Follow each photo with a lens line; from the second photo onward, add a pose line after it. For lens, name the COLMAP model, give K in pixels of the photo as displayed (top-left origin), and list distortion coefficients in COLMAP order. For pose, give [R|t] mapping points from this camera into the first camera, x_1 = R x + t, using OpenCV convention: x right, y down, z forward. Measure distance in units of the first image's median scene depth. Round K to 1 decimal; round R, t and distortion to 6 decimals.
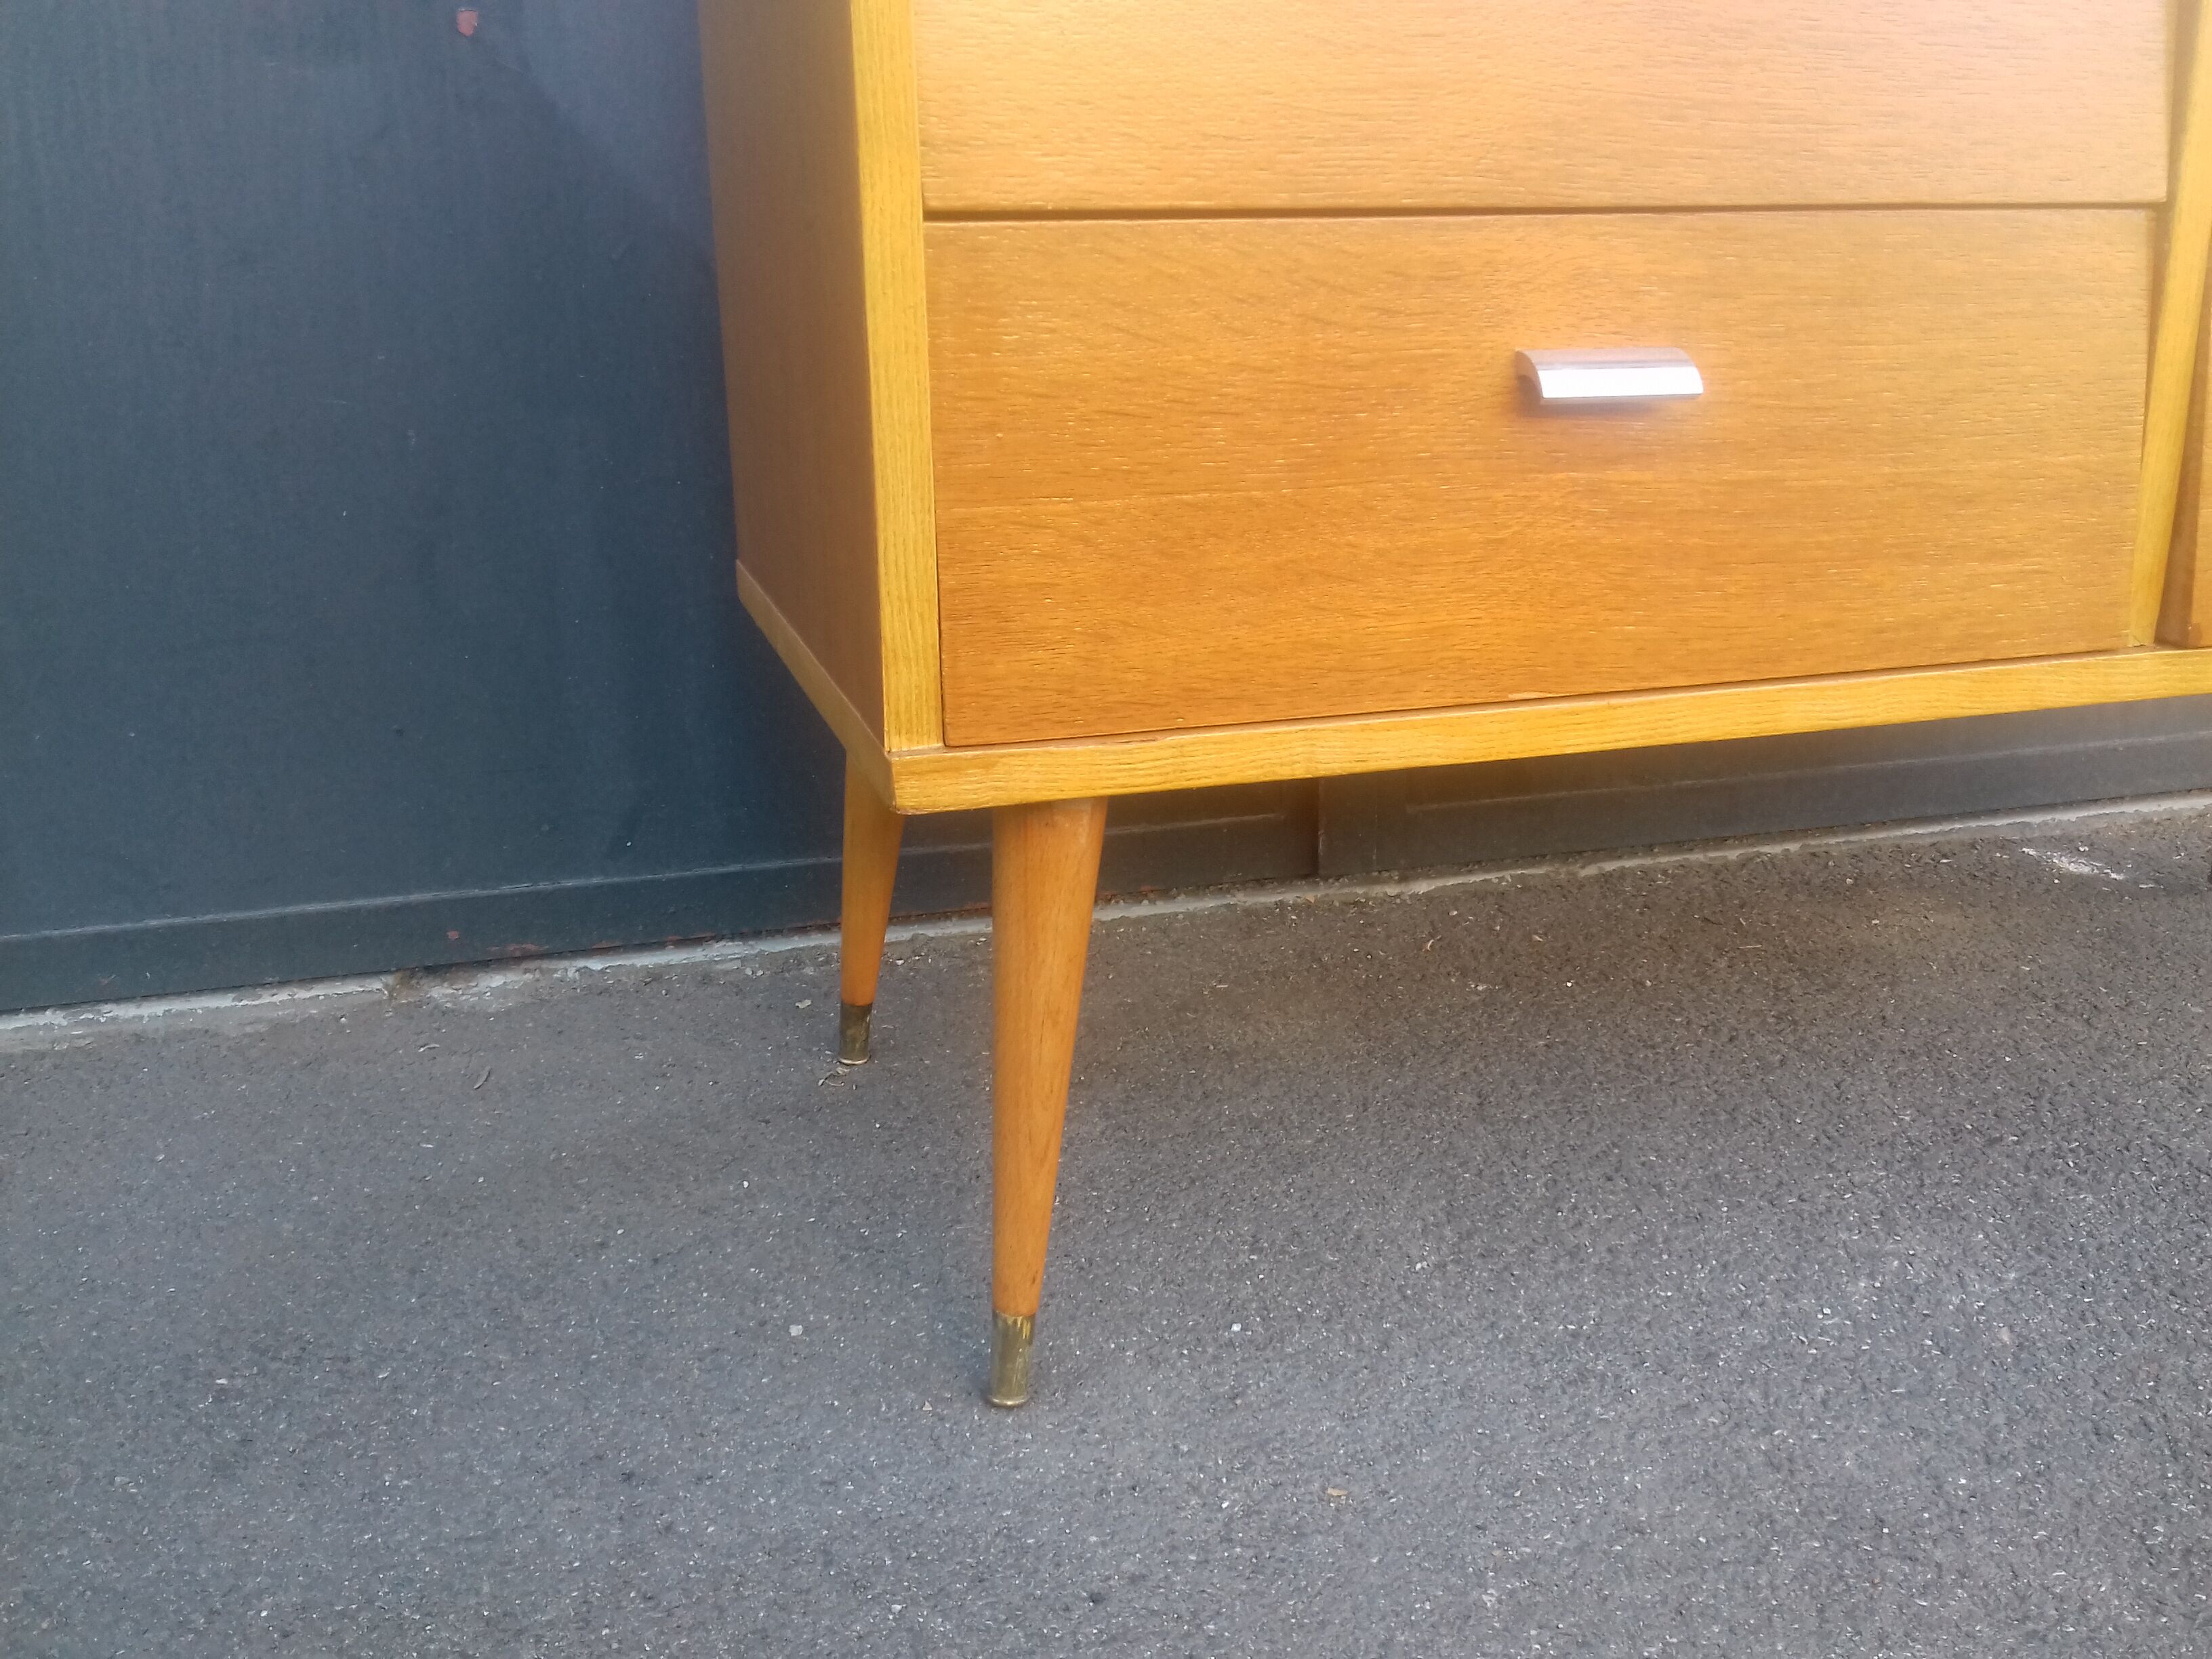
lens RADIAL K [[2038.1, 0, 1133.6], [0, 2038.1, 834.0], [0, 0, 1]] dist [0.101408, -0.207945]
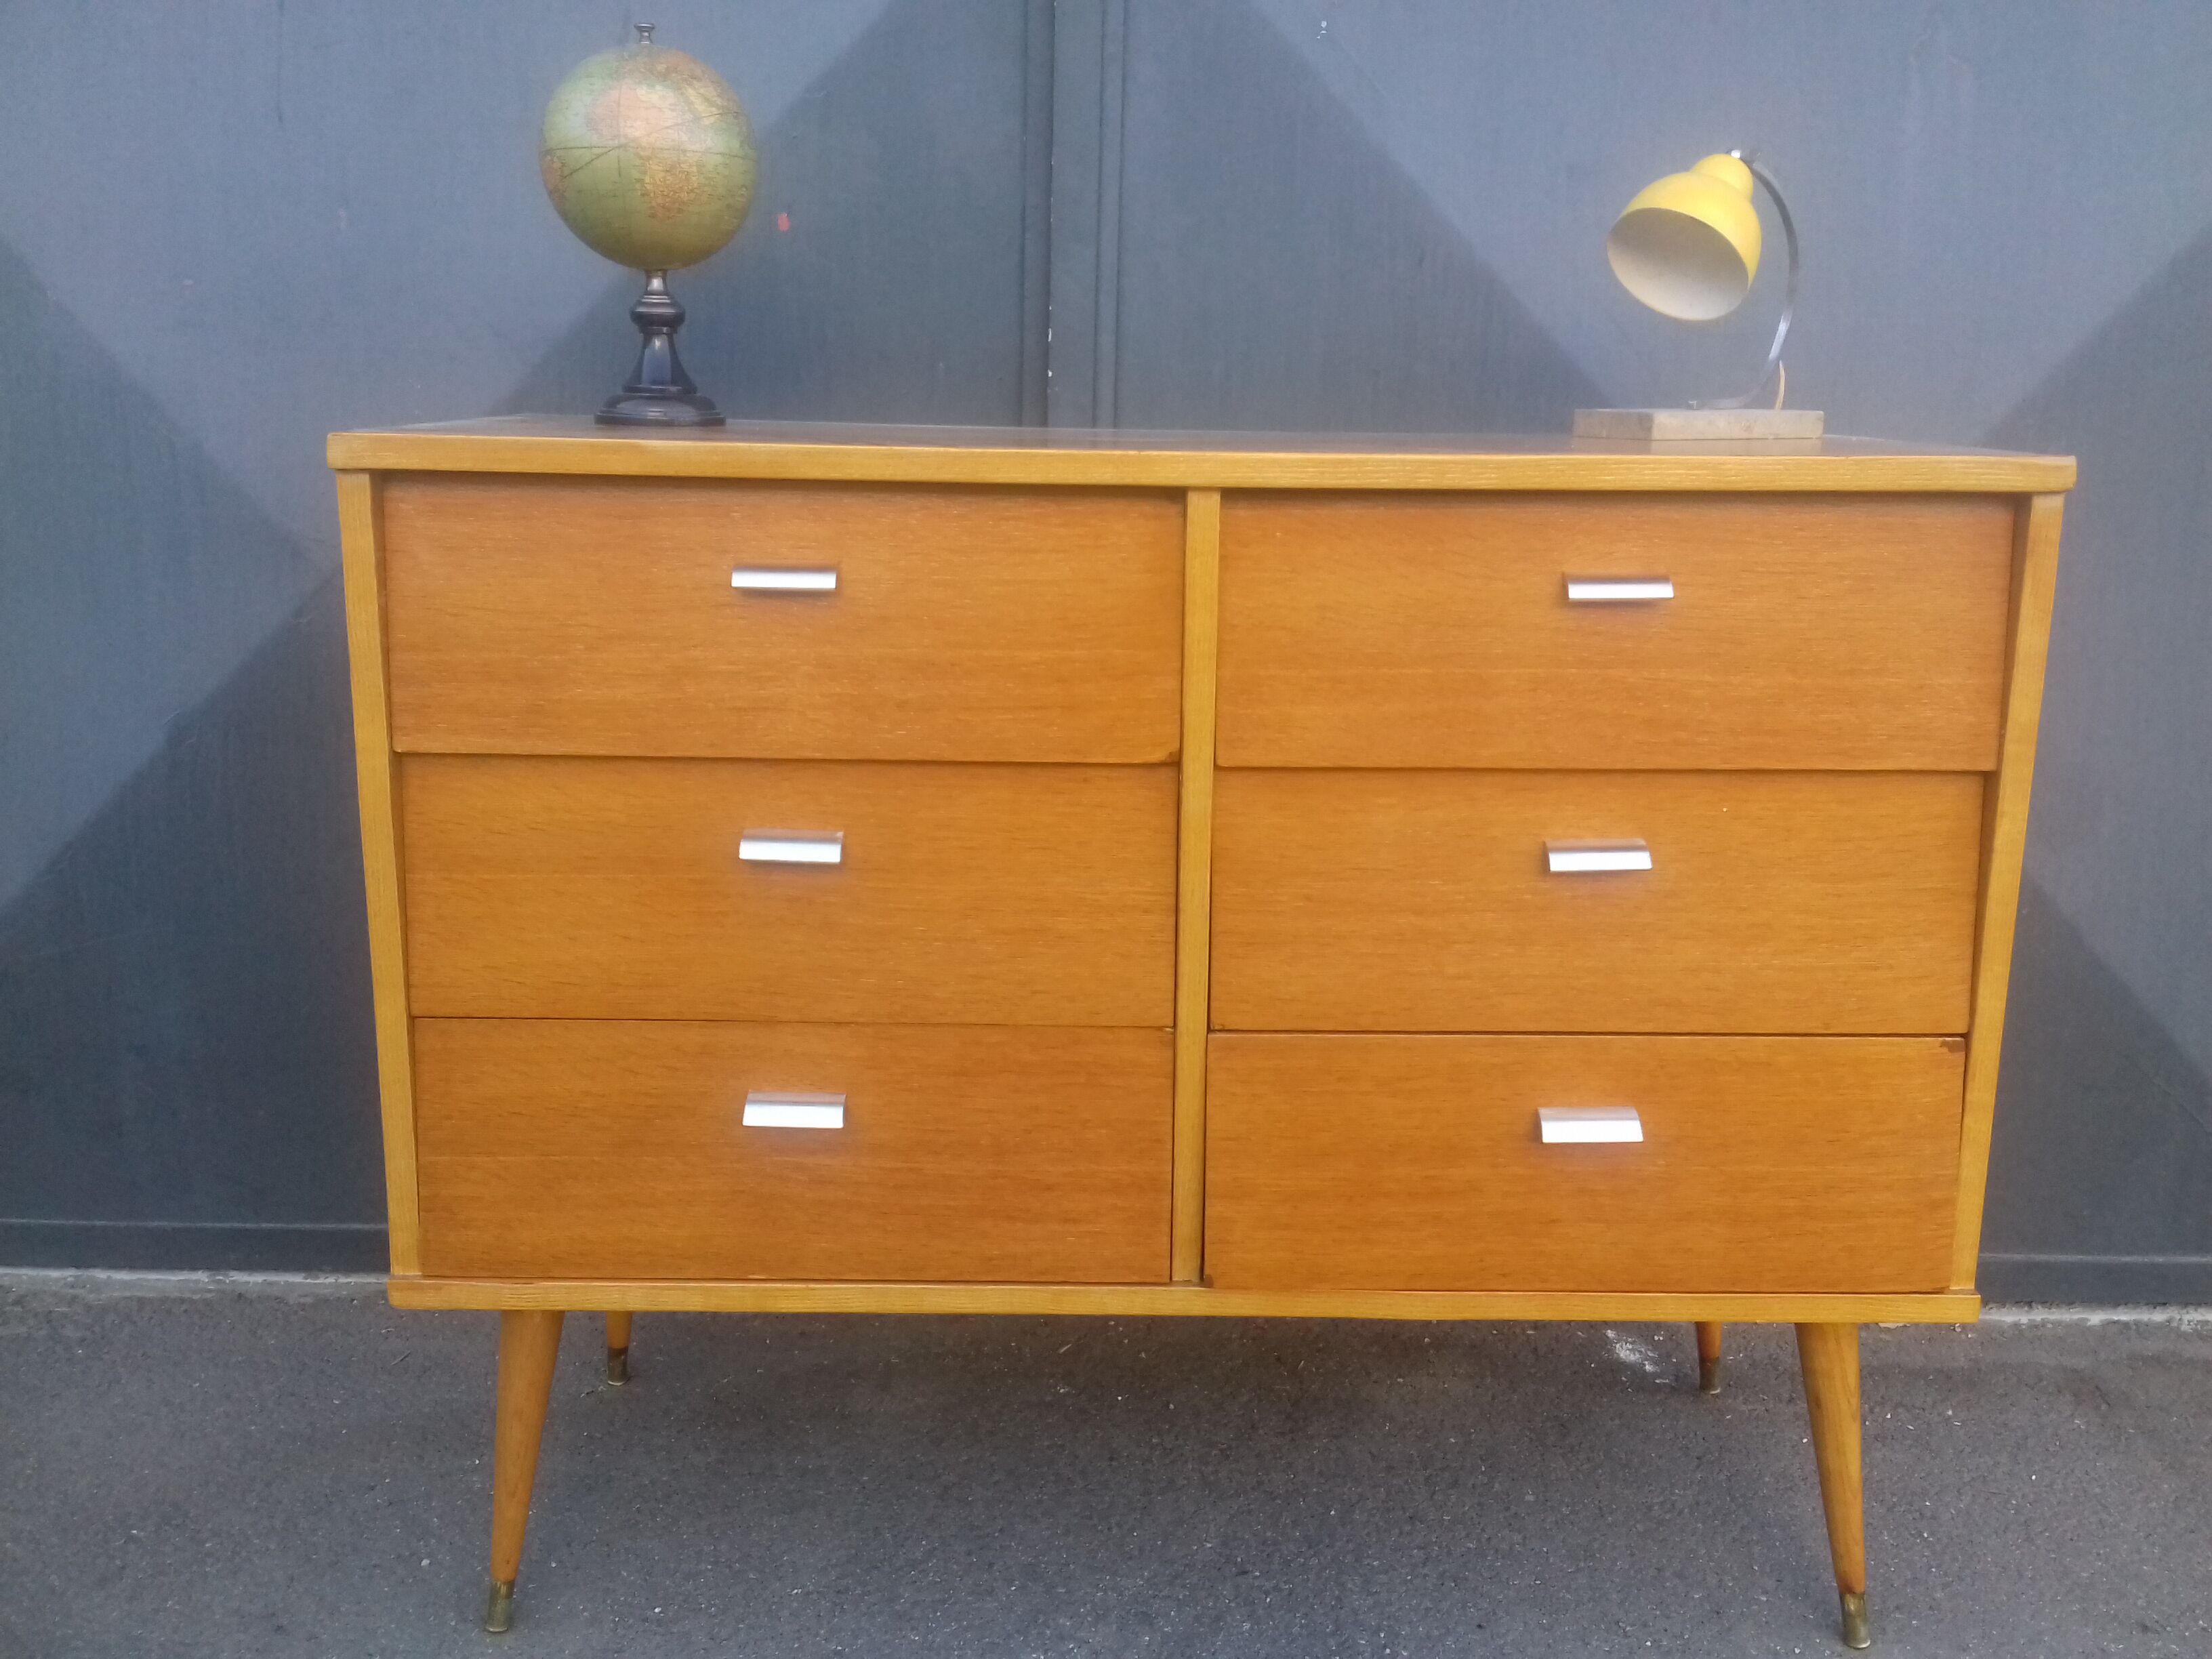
lens RADIAL K [[2038.1, 0, 1133.6], [0, 2038.1, 834.0], [0, 0, 1]] dist [0.101408, -0.207945]
pose [[0.955954, 0.087402, -0.280201, 0.831419], [-0.109096, 0.992049, -0.062752, -0.320011], [0.272489, 0.090557, 0.957888, -0.554155]]
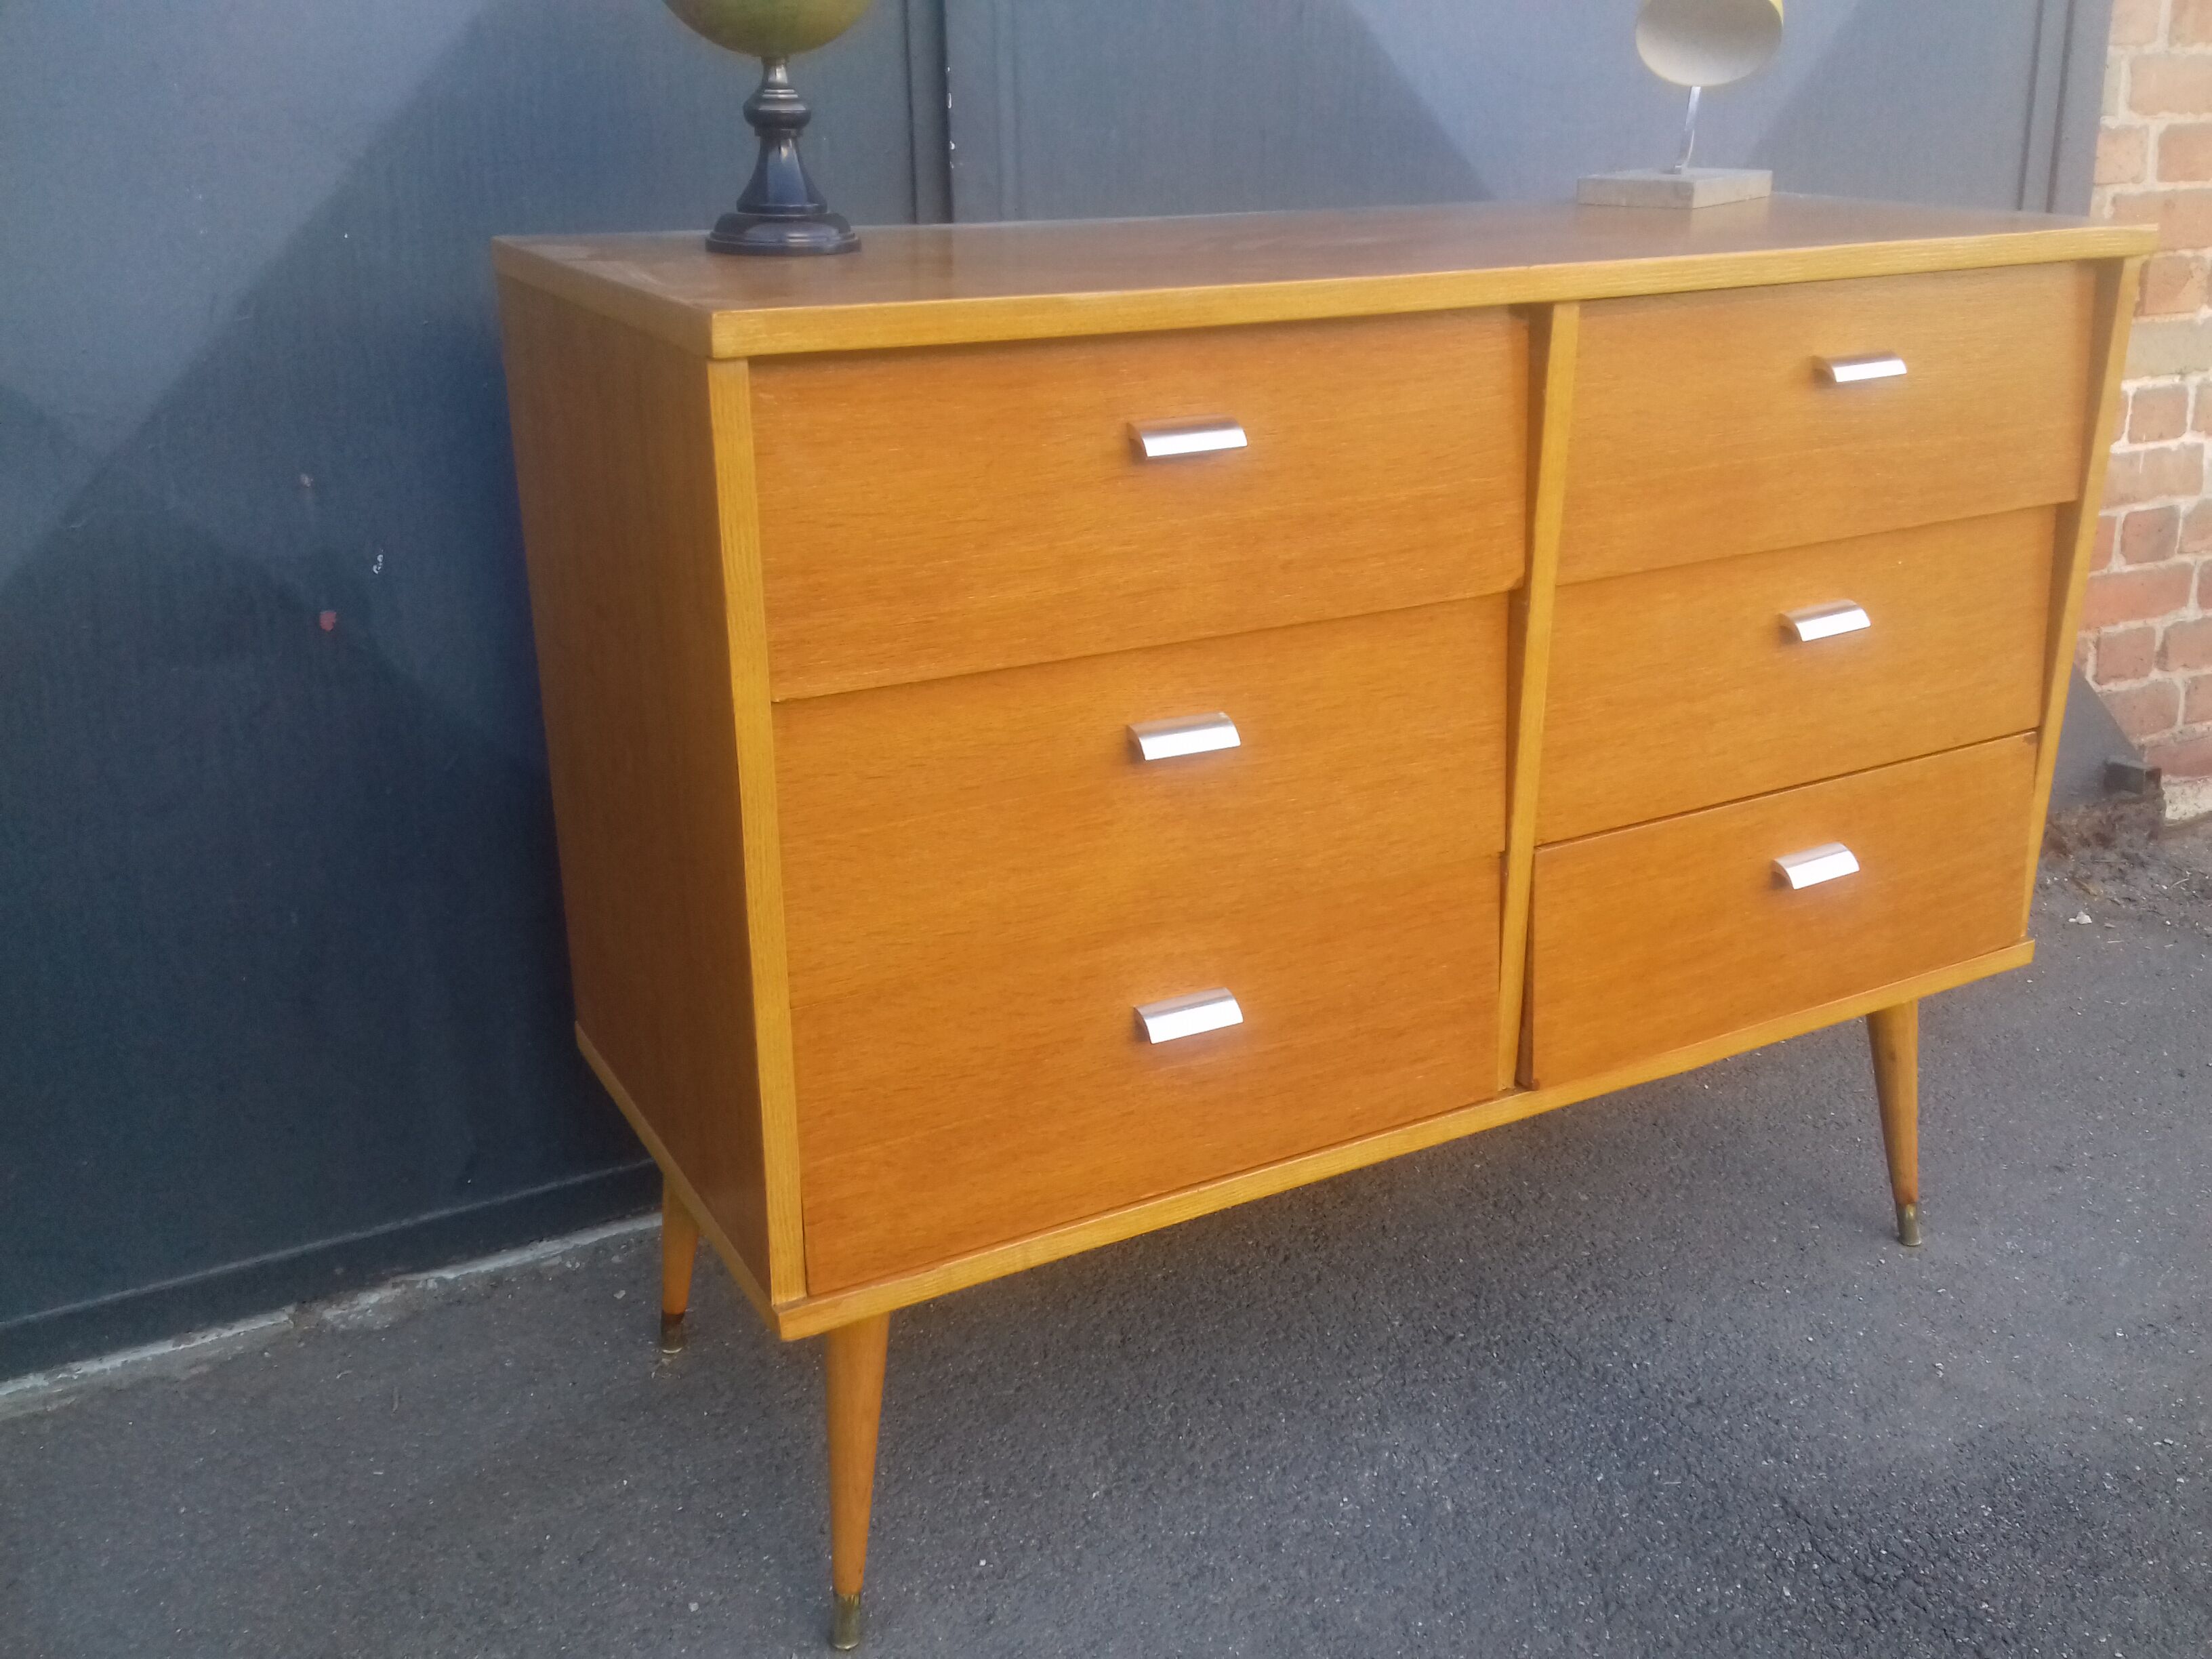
lens RADIAL K [[2033.7, 0, 1136.8], [0, 2033.7, 833.7], [0, 0, 1]] dist [0.099431, -0.196157]
pose [[0.977872, -0.063970, 0.199184, -0.109376], [0.051030, 0.996280, 0.069442, -0.407151], [-0.202885, -0.057741, 0.977499, -0.505107]]
